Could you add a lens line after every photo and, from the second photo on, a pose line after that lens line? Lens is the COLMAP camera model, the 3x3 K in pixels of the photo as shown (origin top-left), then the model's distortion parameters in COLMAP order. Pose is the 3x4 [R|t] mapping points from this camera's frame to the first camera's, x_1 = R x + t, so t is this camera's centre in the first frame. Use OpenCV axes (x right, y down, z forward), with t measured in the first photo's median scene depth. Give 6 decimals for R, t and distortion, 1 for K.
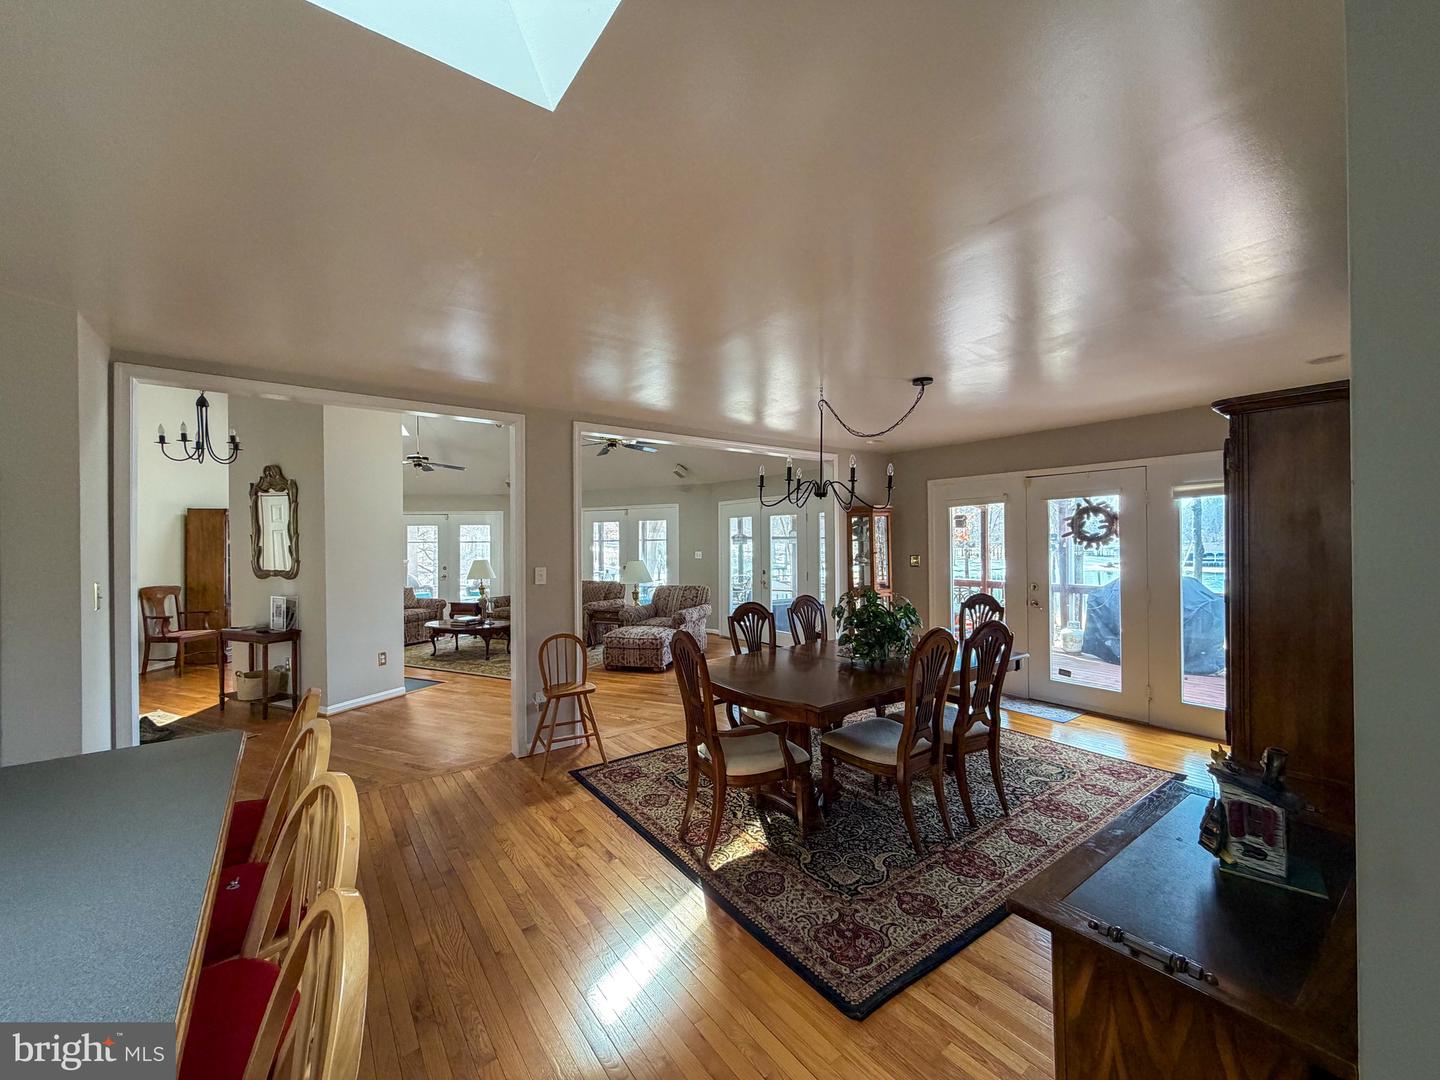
lens RADIAL K [[573.0, 0, 717.1], [0, 573.0, 543.5], [0, 0, 1]] dist [0.000606, 0.000087]
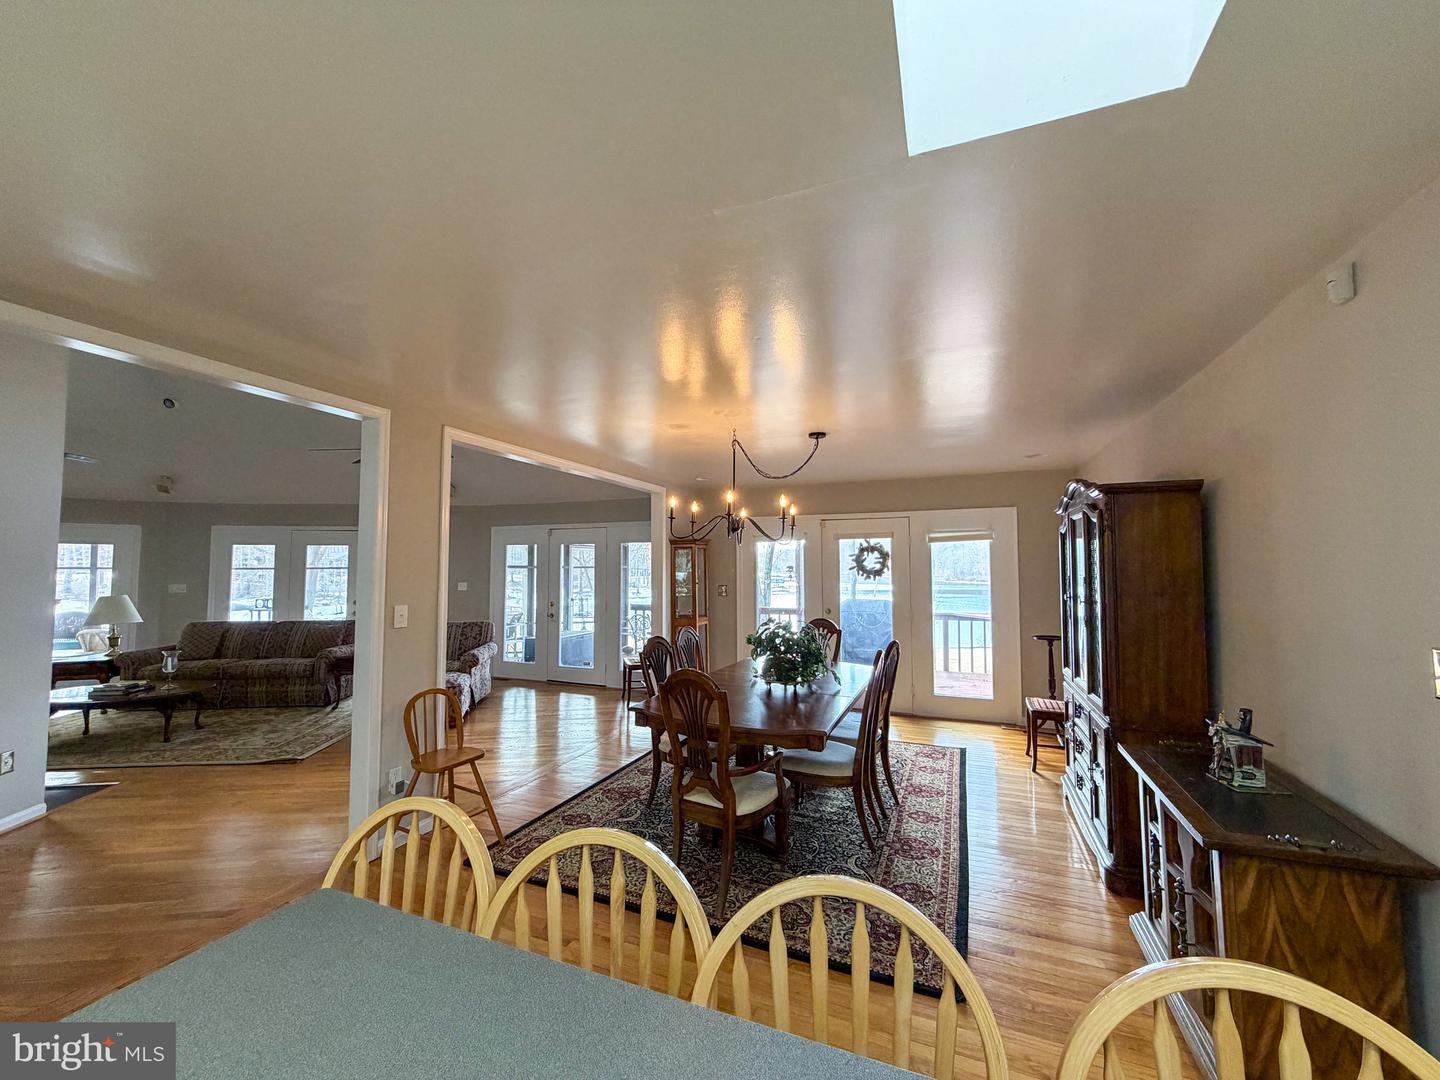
lens RADIAL K [[573.0, 0, 717.1], [0, 573.0, 543.5], [0, 0, 1]] dist [0.000606, 0.000087]
pose [[0.858680, 0.029699, 0.511650, -0.289178], [-0.004174, 0.998692, -0.050964, -0.004672], [-0.512495, 0.041626, 0.857681, 0.089692]]
